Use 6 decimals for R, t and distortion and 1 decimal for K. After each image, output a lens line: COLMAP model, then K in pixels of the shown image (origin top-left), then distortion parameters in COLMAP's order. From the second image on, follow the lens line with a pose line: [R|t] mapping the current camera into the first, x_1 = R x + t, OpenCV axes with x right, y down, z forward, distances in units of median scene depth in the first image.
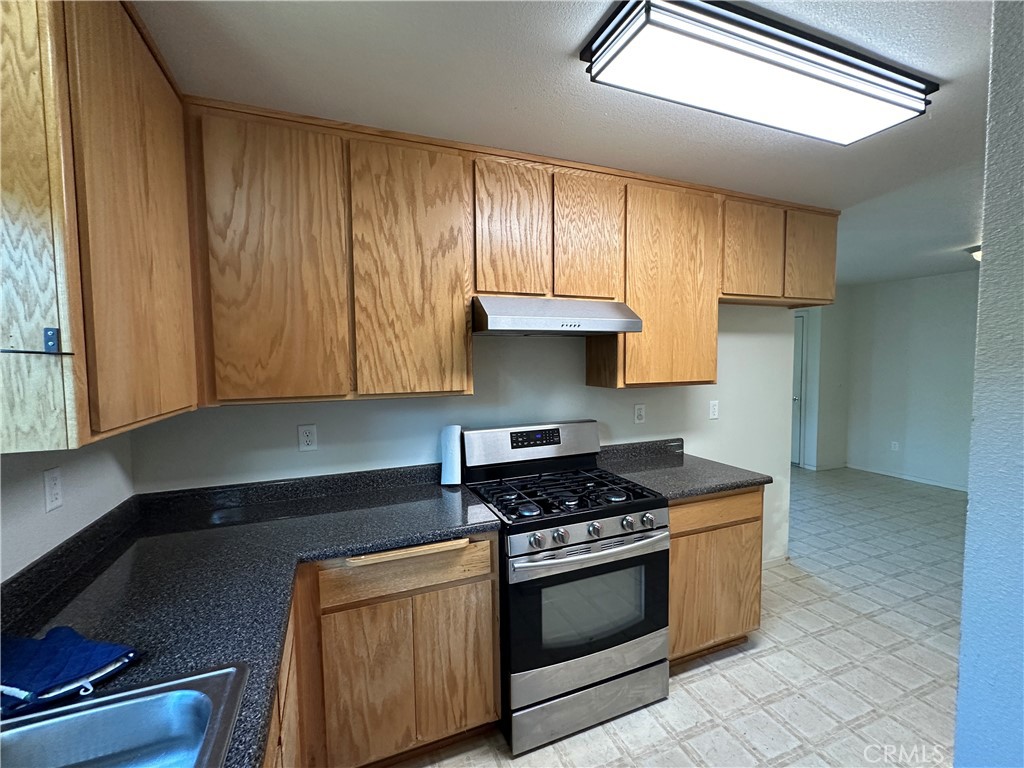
lens RADIAL K [[440.7, 0, 511.0], [0, 440.7, 385.9], [0, 0, 1]] dist [-0.004685, -0.000289]
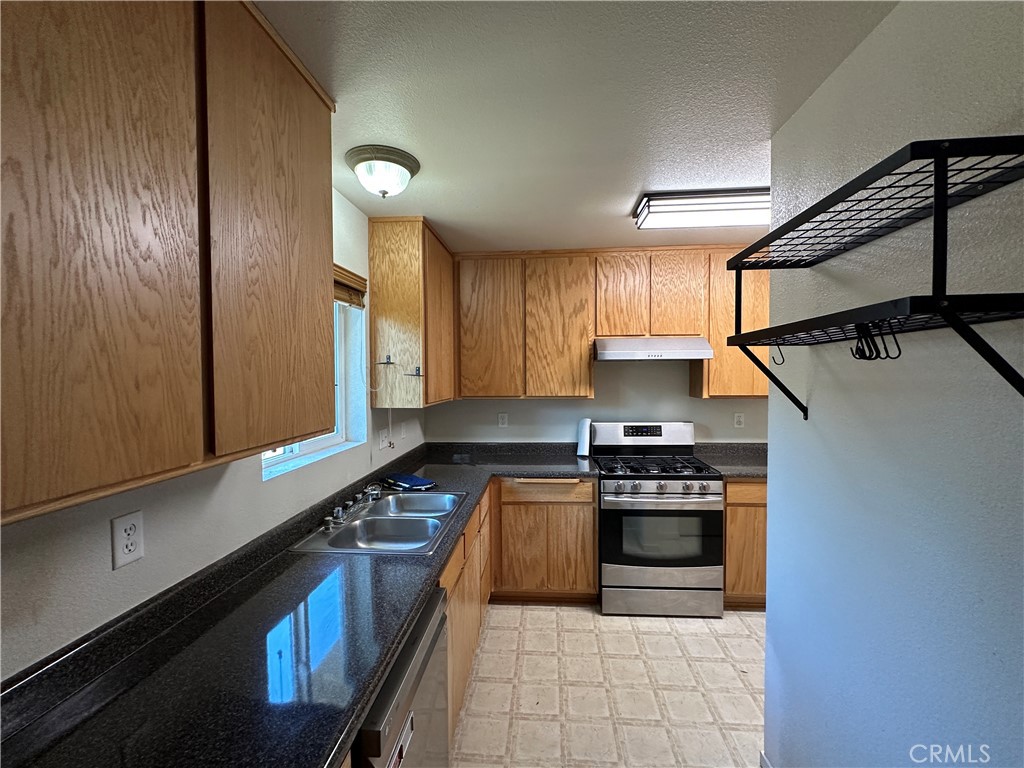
lens RADIAL K [[440.7, 0, 511.0], [0, 440.7, 385.9], [0, 0, 1]] dist [-0.004685, -0.000289]
pose [[0.894230, 0.017626, -0.447261, 0.379018], [-0.031657, 0.999213, -0.023915, 0.021528], [0.446488, 0.035544, 0.894083, -0.609486]]
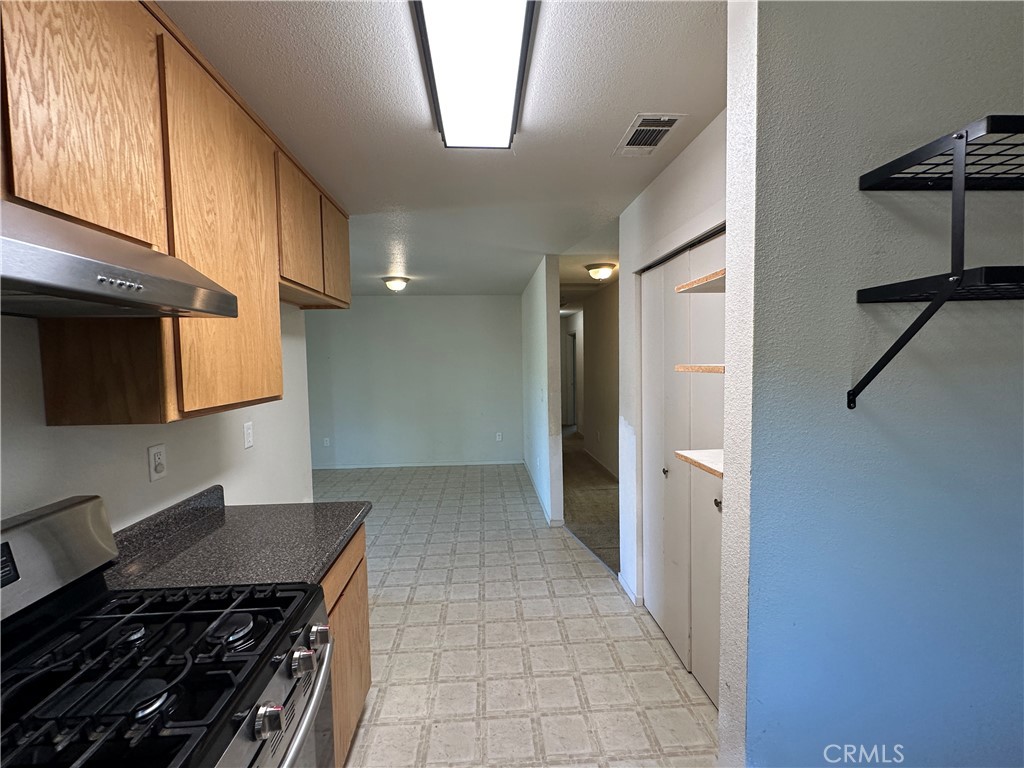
lens RADIAL K [[440.7, 0, 511.0], [0, 440.7, 385.9], [0, 0, 1]] dist [-0.004685, -0.000289]
pose [[0.310050, -0.053454, 0.949216, -0.145666], [0.072359, 0.996849, 0.032502, -0.029931], [-0.947963, 0.058607, 0.312941, 0.531761]]
